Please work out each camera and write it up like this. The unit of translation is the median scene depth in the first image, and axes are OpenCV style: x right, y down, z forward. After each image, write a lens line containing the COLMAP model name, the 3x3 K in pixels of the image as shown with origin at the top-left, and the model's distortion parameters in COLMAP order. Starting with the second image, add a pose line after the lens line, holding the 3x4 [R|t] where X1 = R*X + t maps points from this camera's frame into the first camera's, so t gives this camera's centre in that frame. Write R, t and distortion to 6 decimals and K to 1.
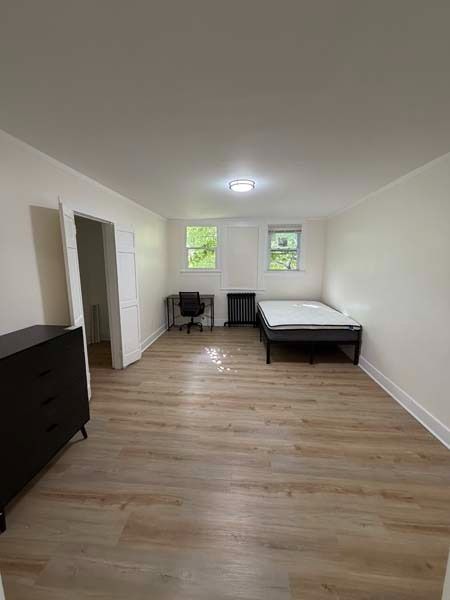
lens RADIAL K [[238.1, 0, 225.0], [0, 238.1, 300.0], [0, 0, 1]] dist [0.000104, 0.000210]
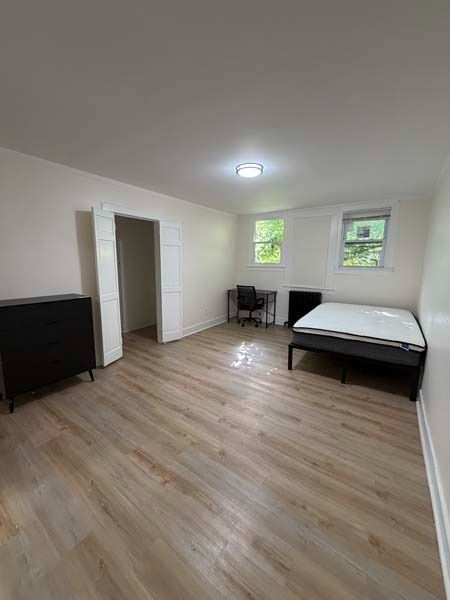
lens RADIAL K [[238.1, 0, 225.0], [0, 238.1, 300.0], [0, 0, 1]] dist [0.000104, 0.000210]
pose [[0.859580, 0.092788, -0.502506, 0.388077], [-0.092718, 0.995374, 0.025195, 0.011861], [0.502519, 0.024934, 0.864206, 0.114662]]
